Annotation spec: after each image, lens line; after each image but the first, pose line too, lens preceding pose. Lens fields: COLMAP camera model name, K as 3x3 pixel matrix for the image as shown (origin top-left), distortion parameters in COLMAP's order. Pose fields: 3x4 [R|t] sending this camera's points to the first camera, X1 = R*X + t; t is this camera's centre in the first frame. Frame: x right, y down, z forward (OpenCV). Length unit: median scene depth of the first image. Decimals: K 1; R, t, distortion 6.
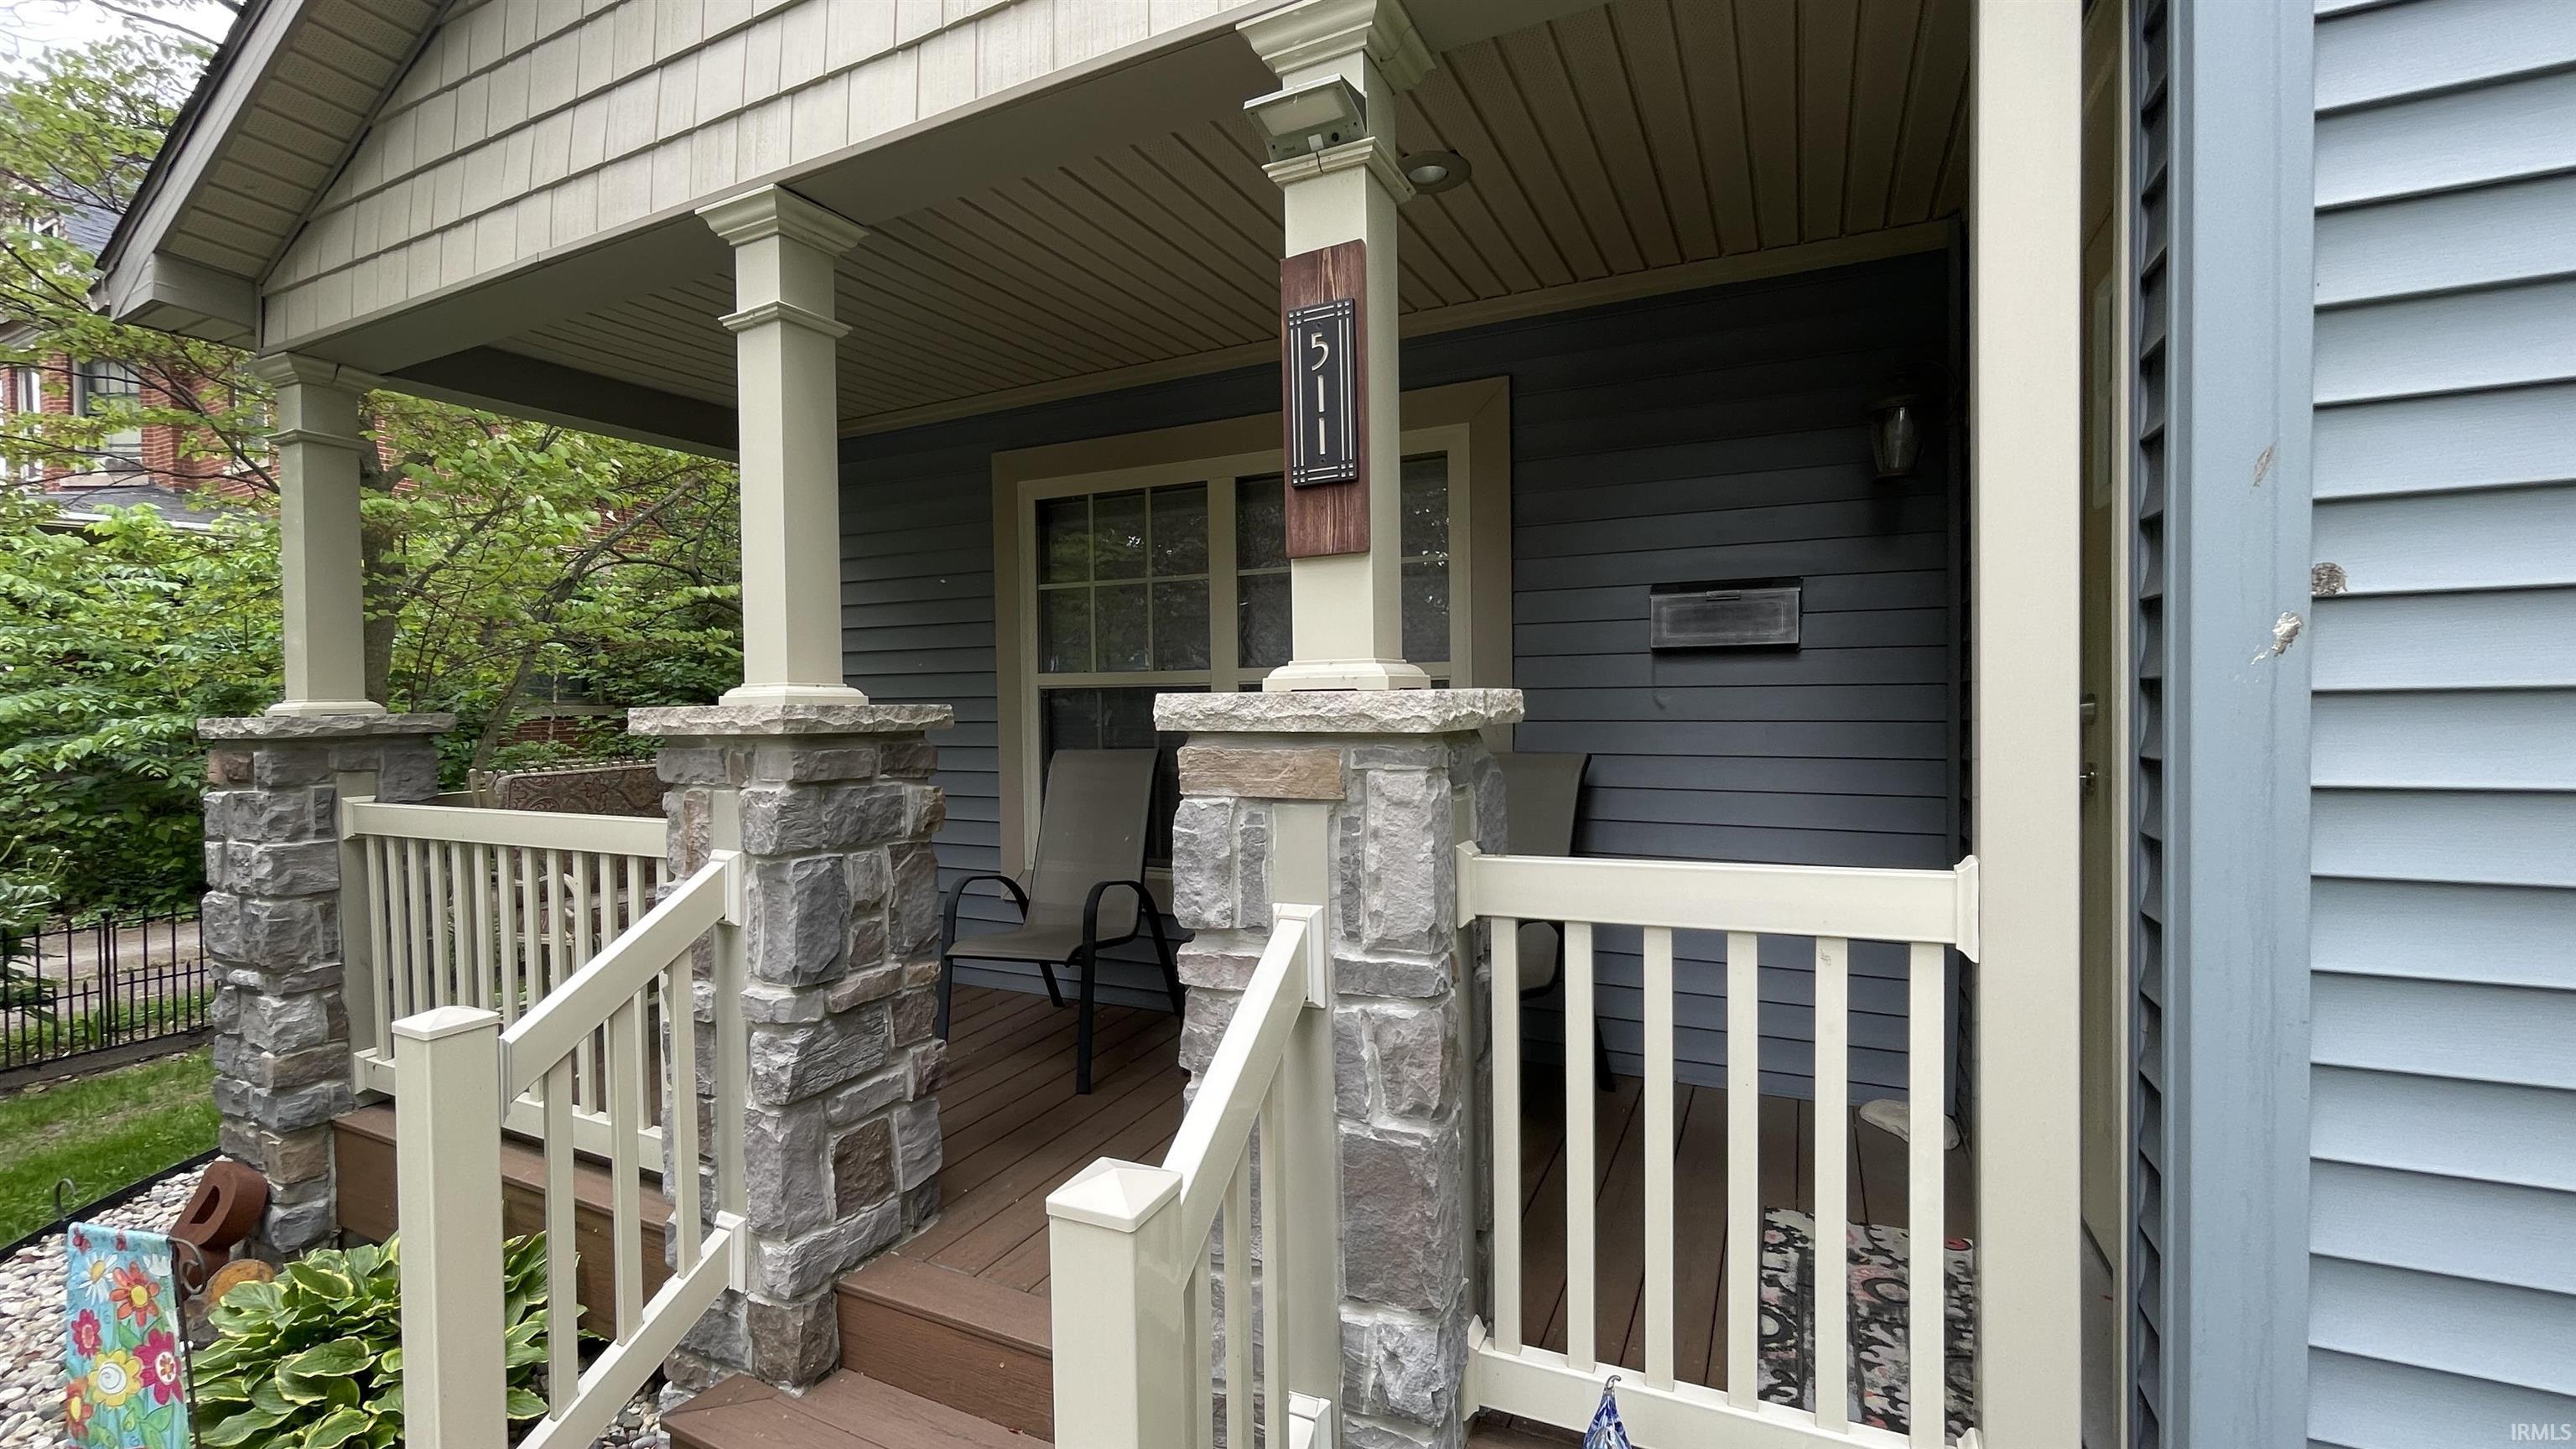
lens RADIAL K [[1047.2, 0, 1288.0], [0, 1047.2, 724.5], [0, 0, 1]] dist [0.001336, 0.000052]
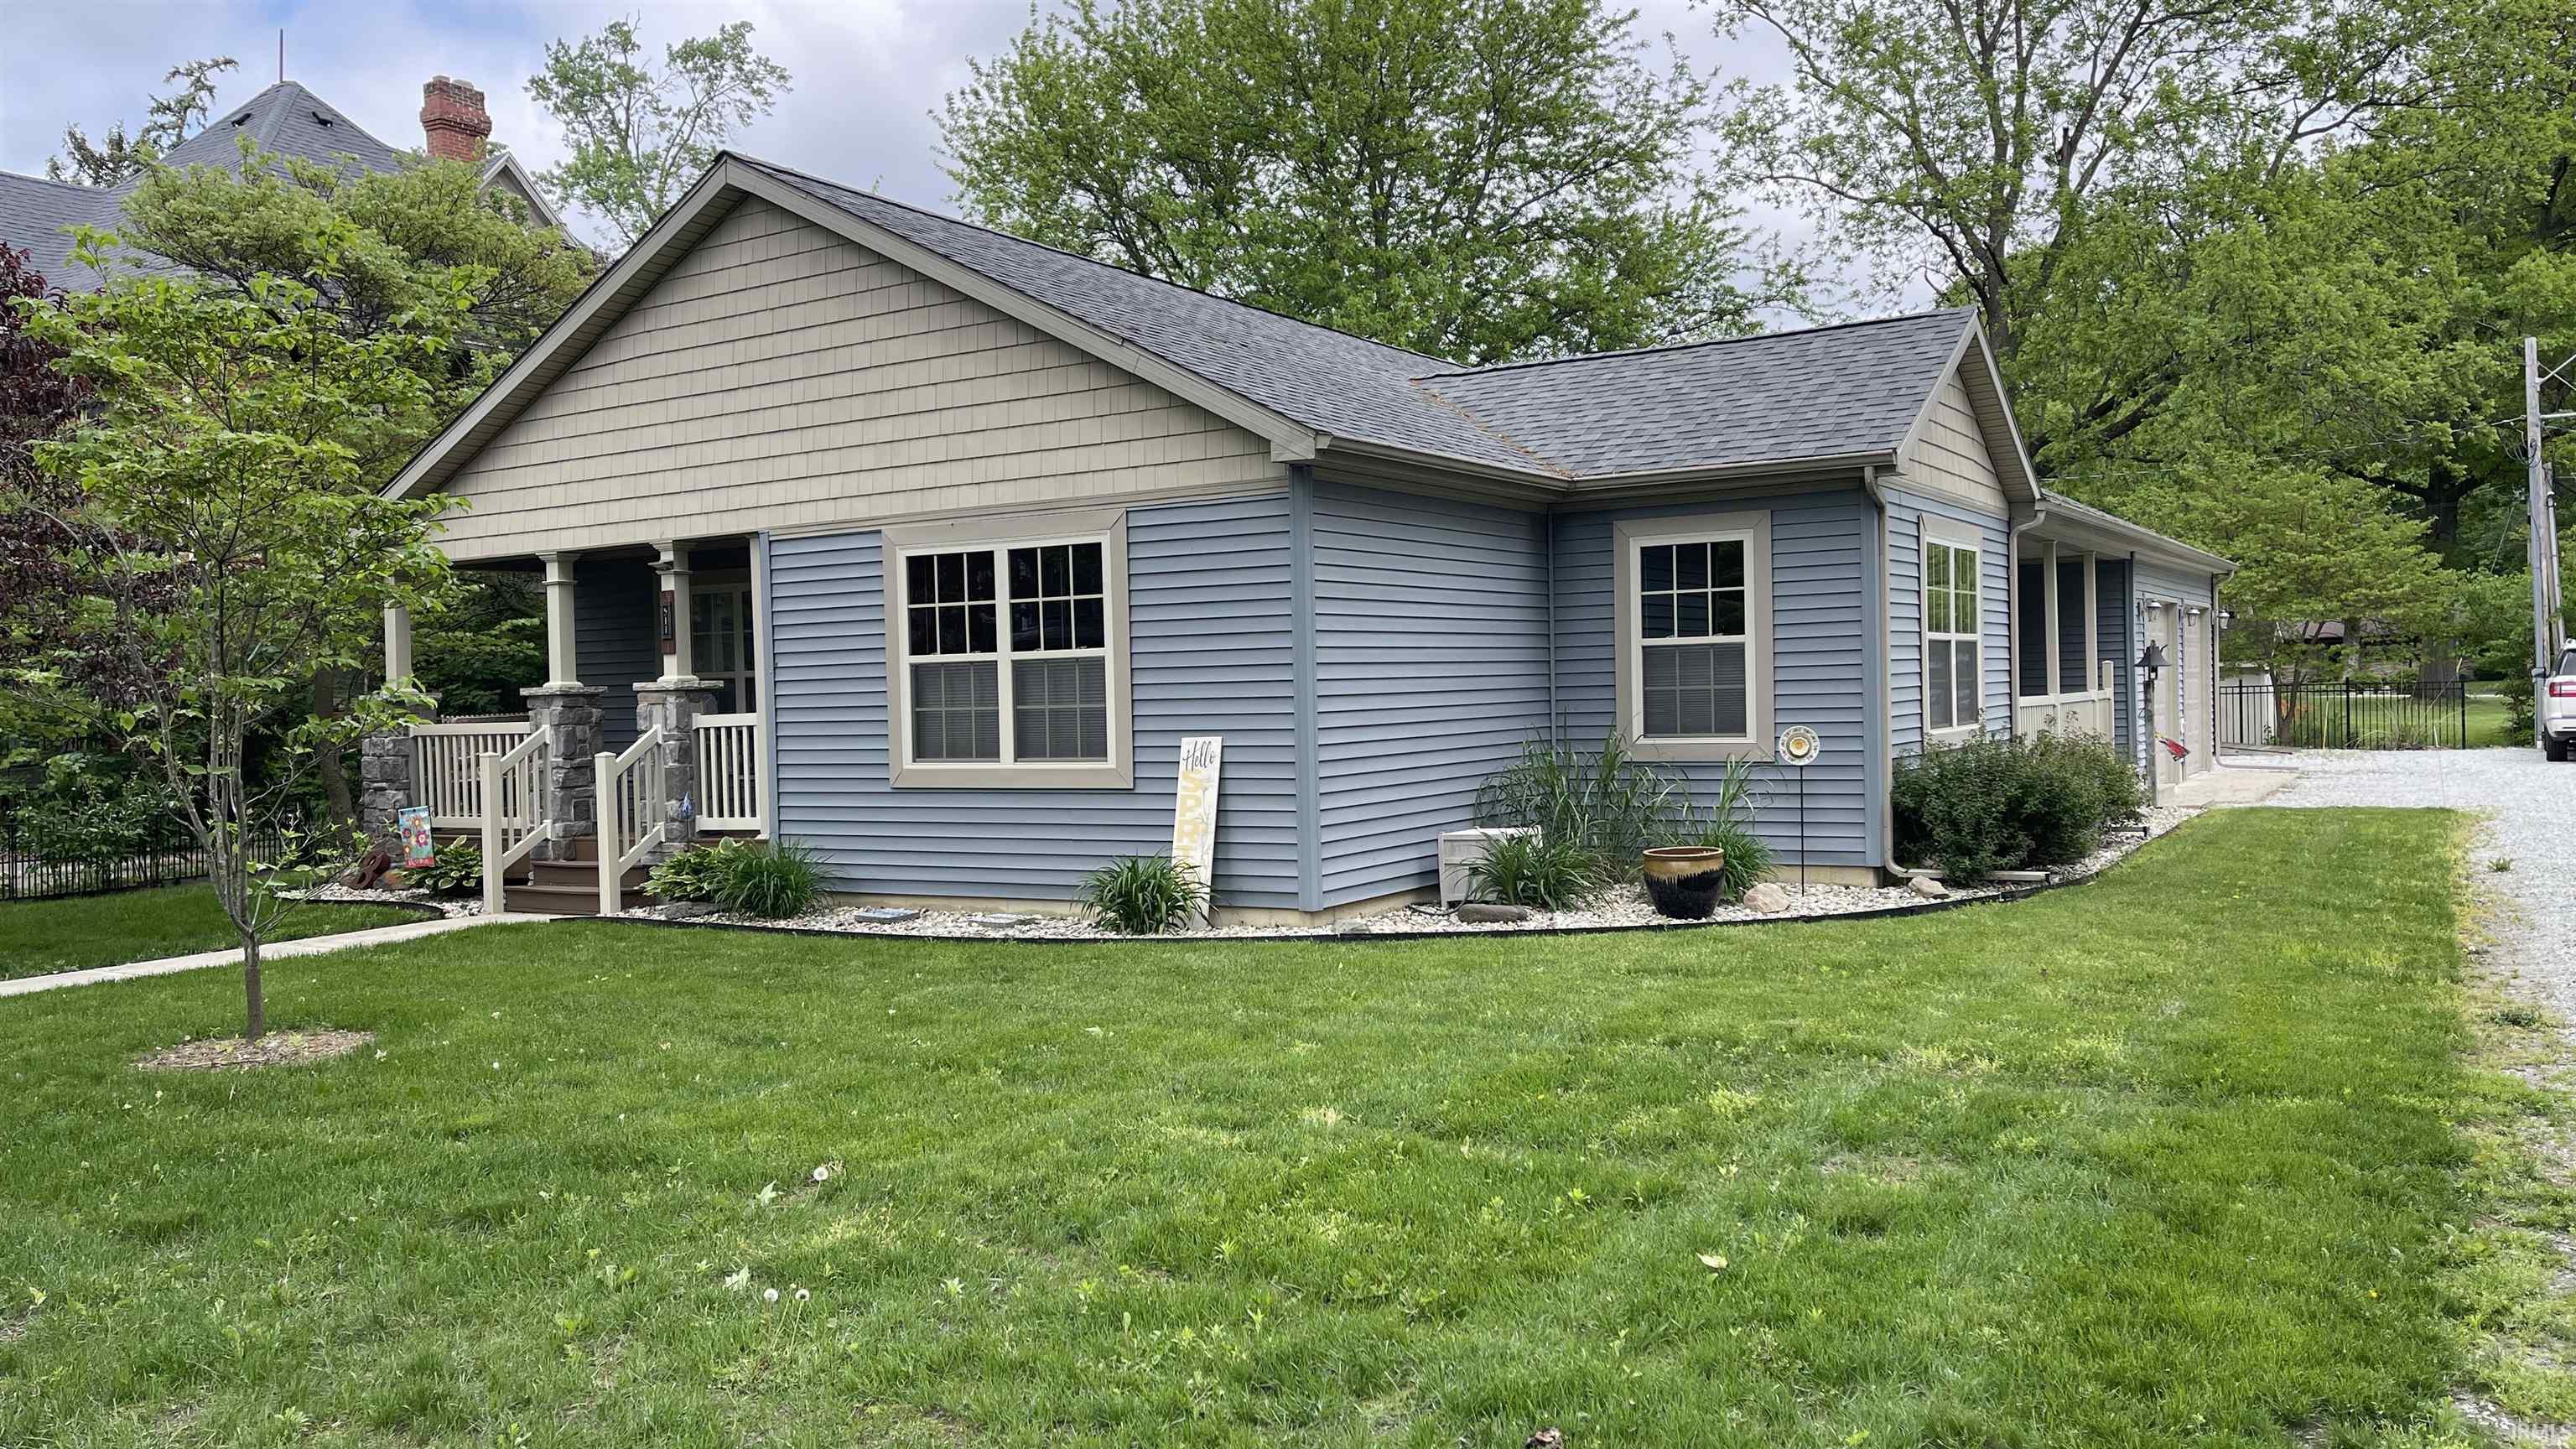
lens RADIAL K [[1903.2, 0, 1288.0], [0, 1903.2, 724.5], [0, 0, 1]] dist [0.050800, 0.000294]
pose [[0.995043, -0.008291, -0.099096, 2.872387], [0.008036, 0.999963, -0.002977, 0.163400], [0.099117, 0.002166, 0.995073, -5.734875]]
